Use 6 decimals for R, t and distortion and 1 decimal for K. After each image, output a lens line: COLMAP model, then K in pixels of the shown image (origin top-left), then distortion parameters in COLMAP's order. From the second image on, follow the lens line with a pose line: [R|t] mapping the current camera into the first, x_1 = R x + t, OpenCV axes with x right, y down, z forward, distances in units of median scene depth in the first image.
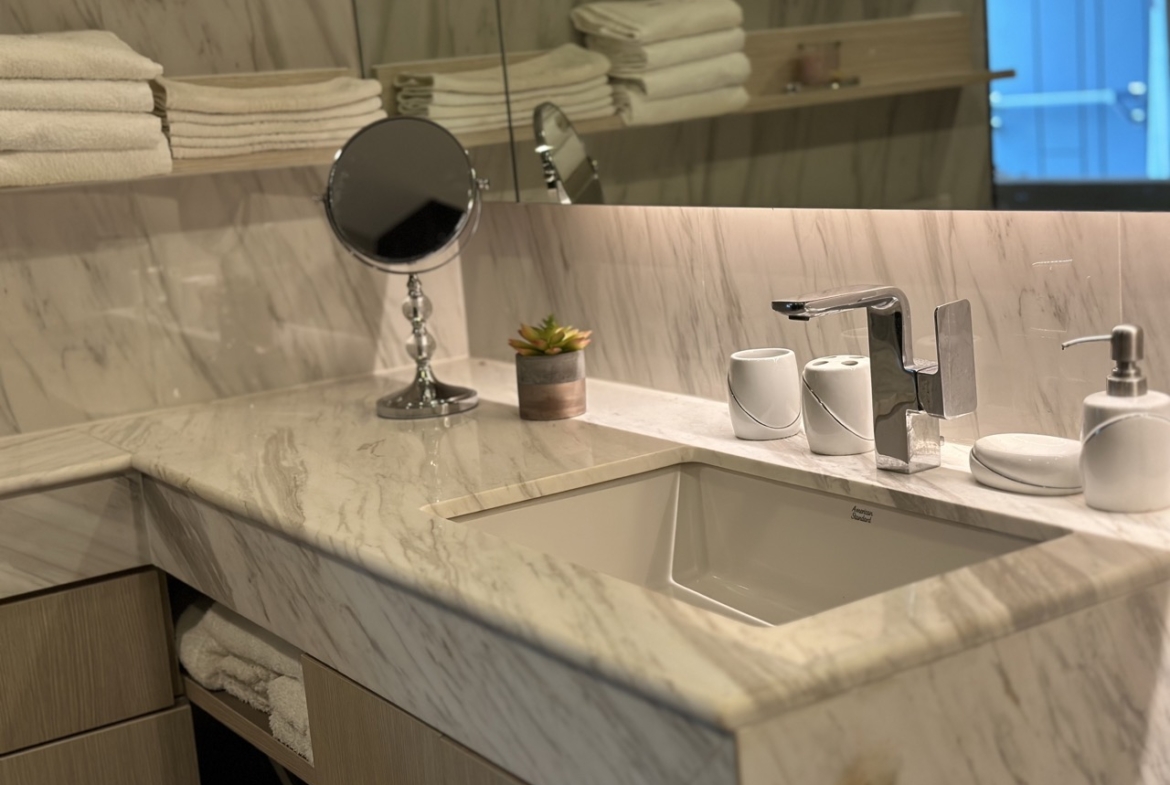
lens RADIAL K [[1606.1, 0, 585.0], [0, 1606.1, 392.5], [0, 0, 1]] dist [-0.003518, -0.006956]
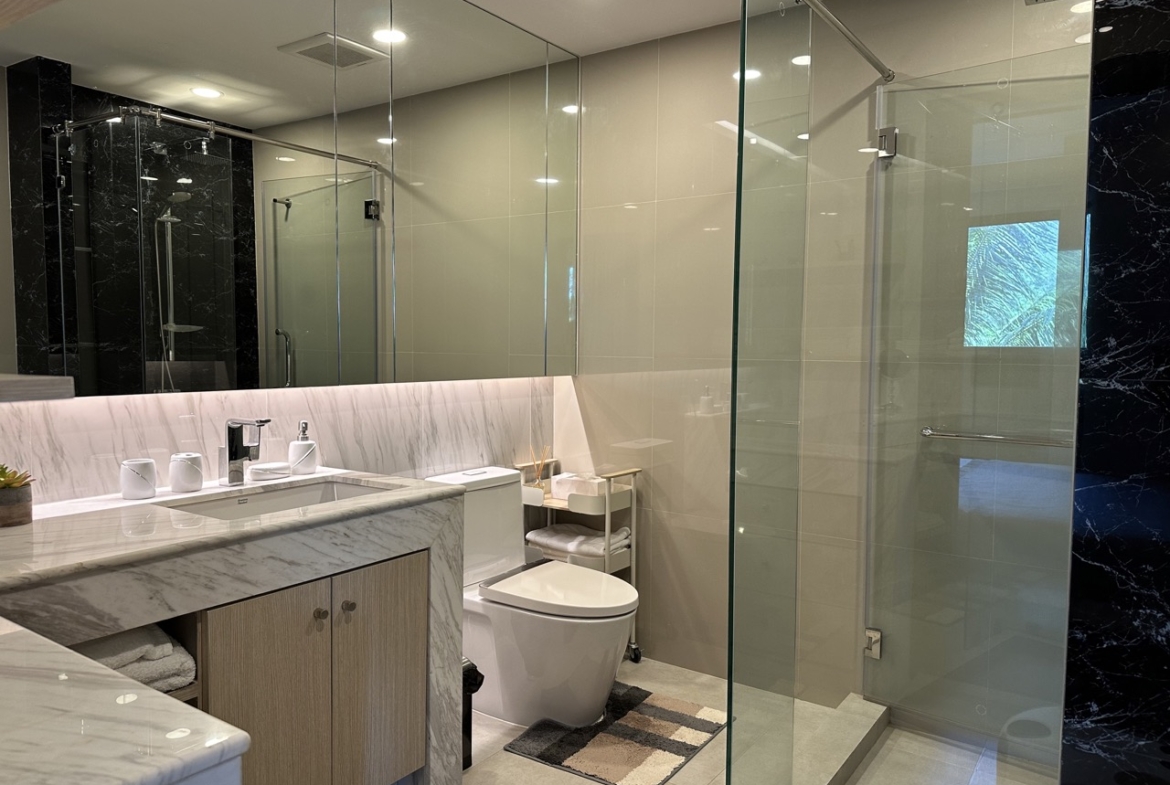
lens RADIAL K [[804.1, 0, 585.0], [0, 804.1, 392.5], [0, 0, 1]] dist [0.062447, -0.106041]
pose [[-0.368467, 0.023563, 0.929342, -1.183722], [0.186579, 0.981212, 0.049097, -0.057609], [-0.910725, 0.191486, -0.365941, 0.832905]]
